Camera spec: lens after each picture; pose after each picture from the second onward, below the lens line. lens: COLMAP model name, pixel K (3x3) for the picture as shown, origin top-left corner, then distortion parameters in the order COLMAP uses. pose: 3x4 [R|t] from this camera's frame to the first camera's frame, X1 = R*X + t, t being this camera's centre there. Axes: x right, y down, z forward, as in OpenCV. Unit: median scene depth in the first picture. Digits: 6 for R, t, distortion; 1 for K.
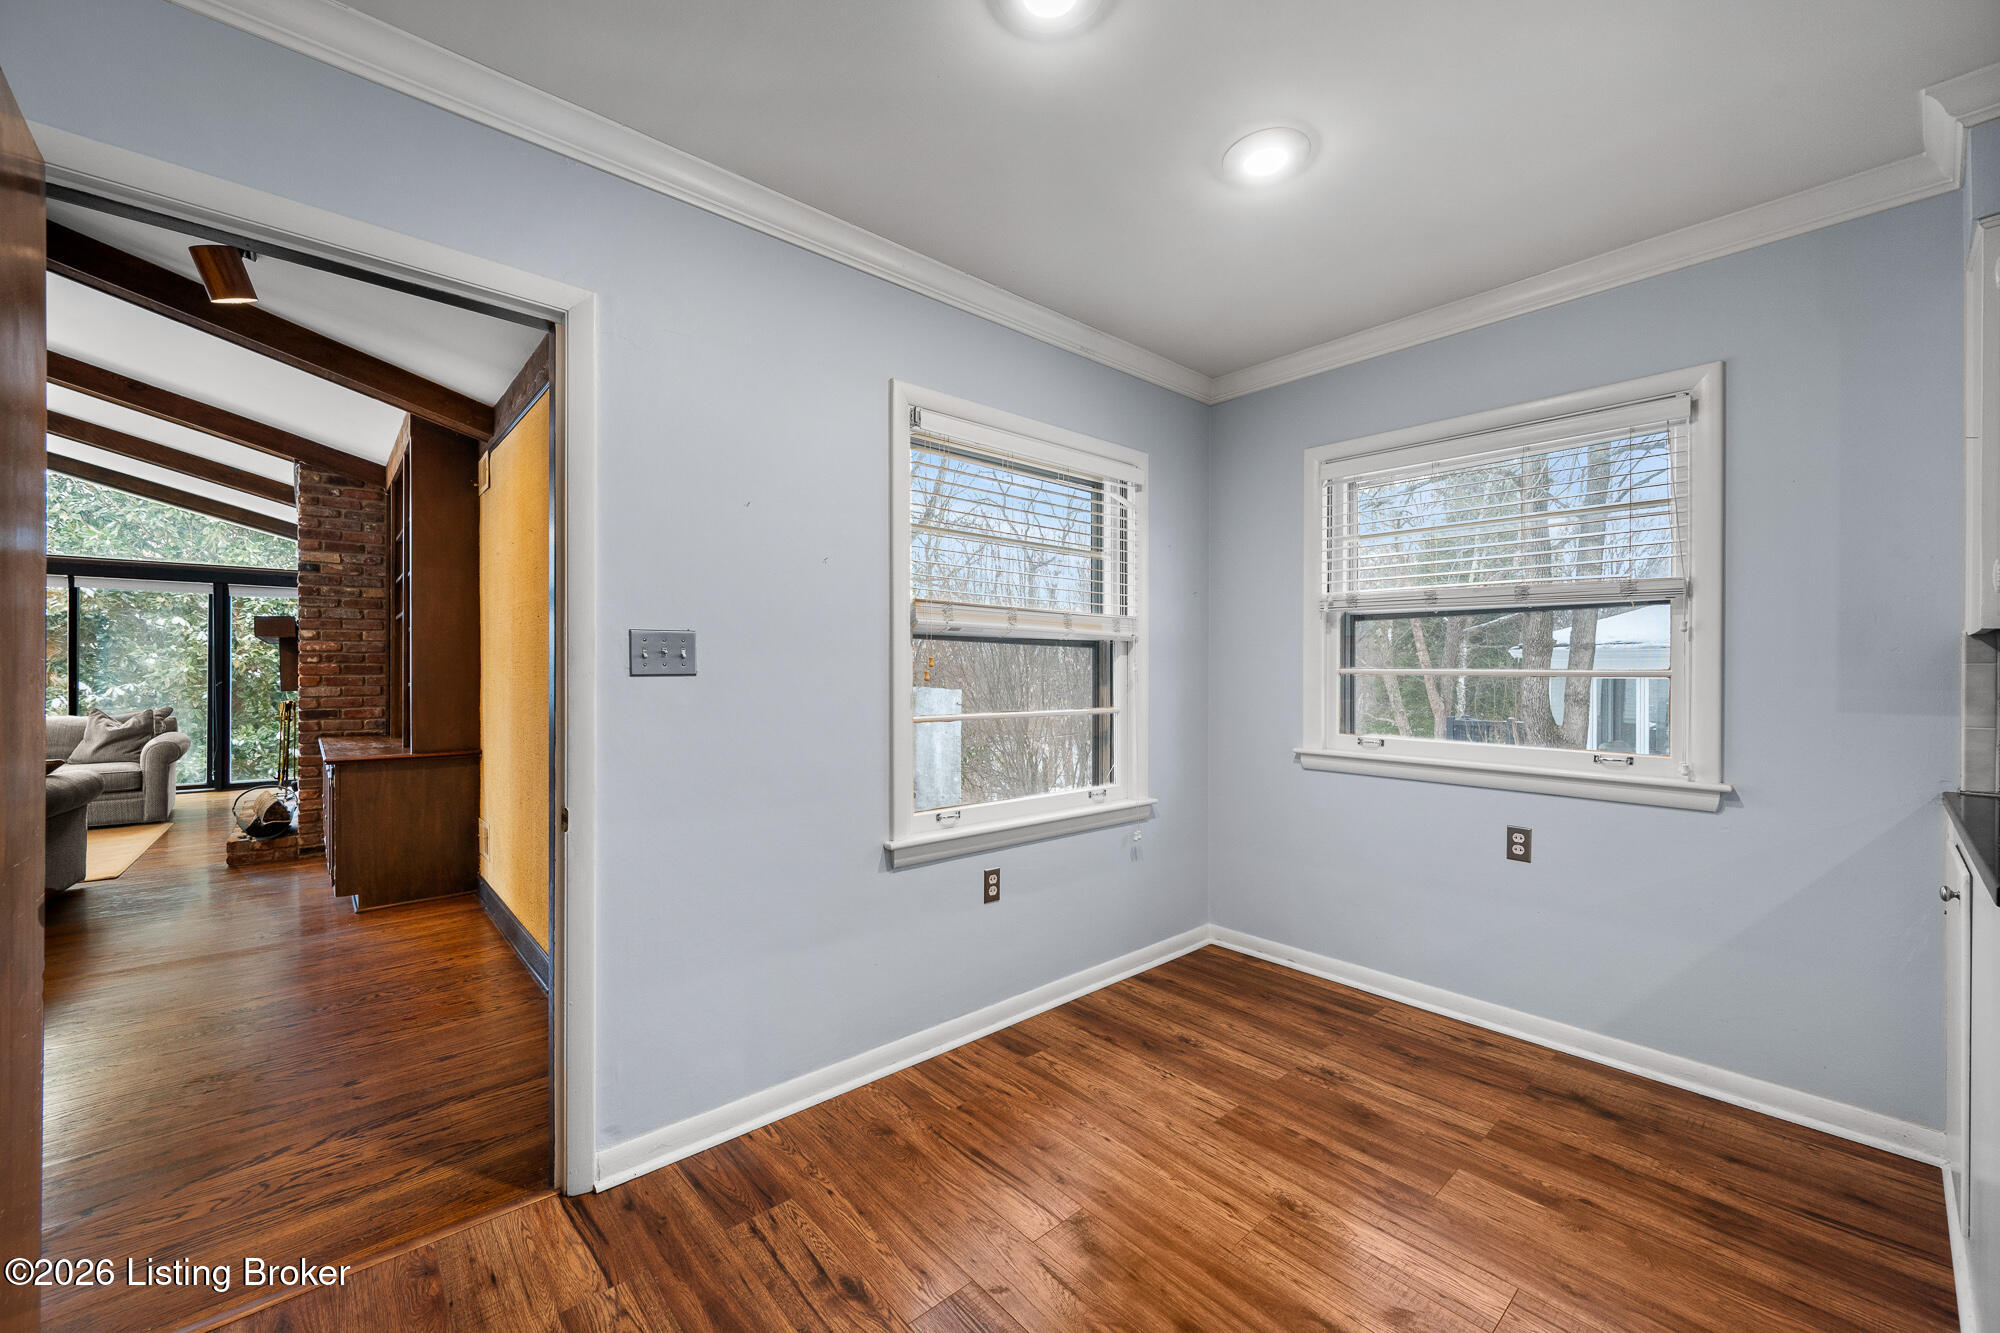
lens RADIAL K [[781.1, 0, 1000.0], [0, 781.1, 666.5], [0, 0, 1]] dist [-0.000826, -0.000065]
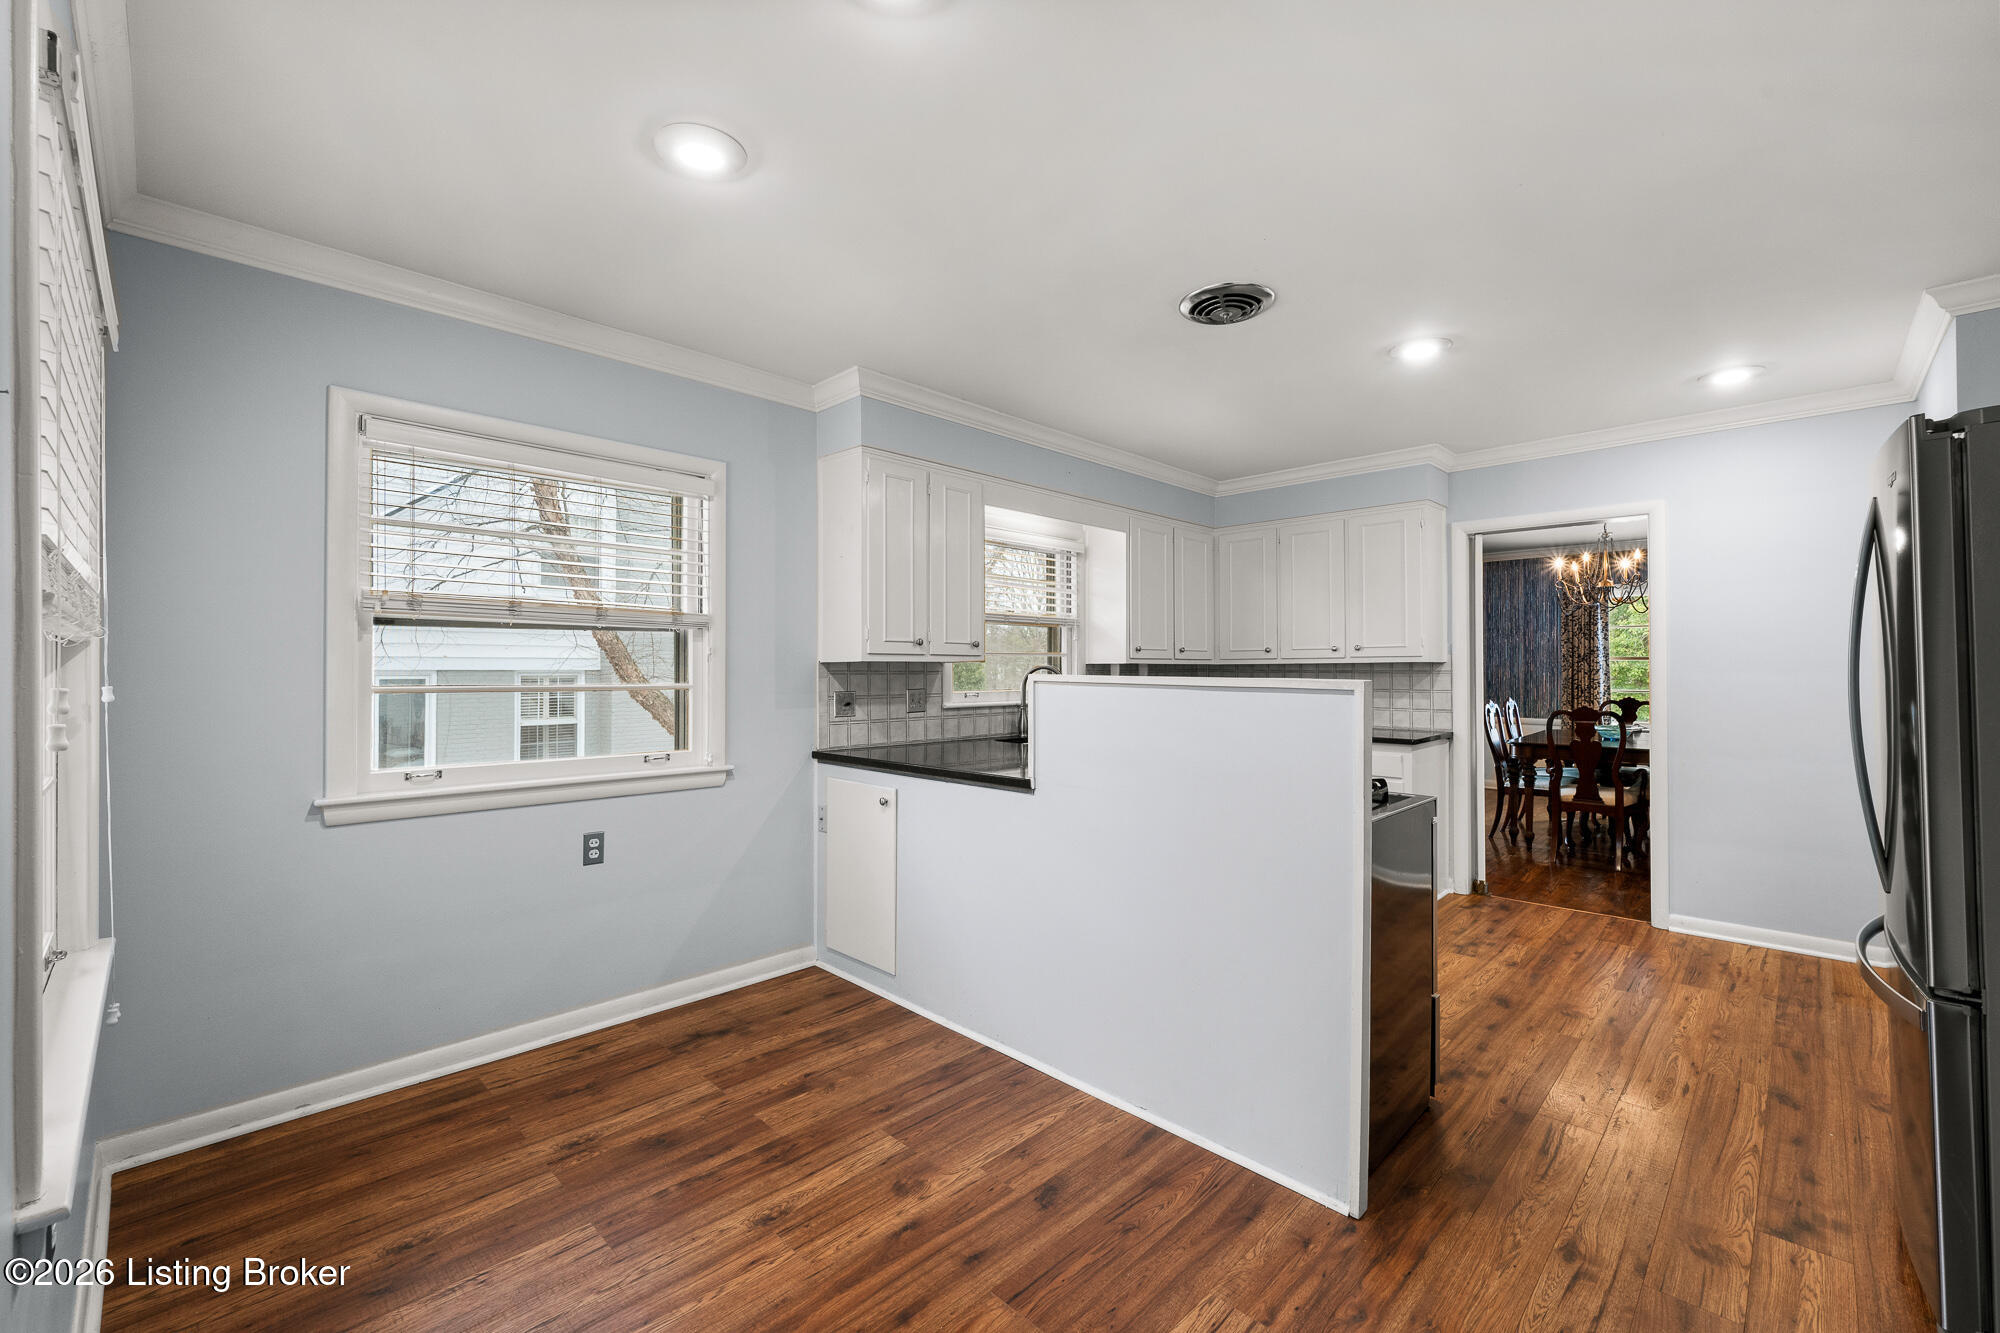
lens RADIAL K [[821.3, 0, 1000.0], [0, 821.3, 666.5], [0, 0, 1]] dist [0.001051, 0.000141]
pose [[-0.068185, 0.001099, 0.997672, -0.590461], [-0.005075, 0.999986, -0.001448, -0.026378], [-0.997660, -0.005162, -0.068179, 0.632665]]
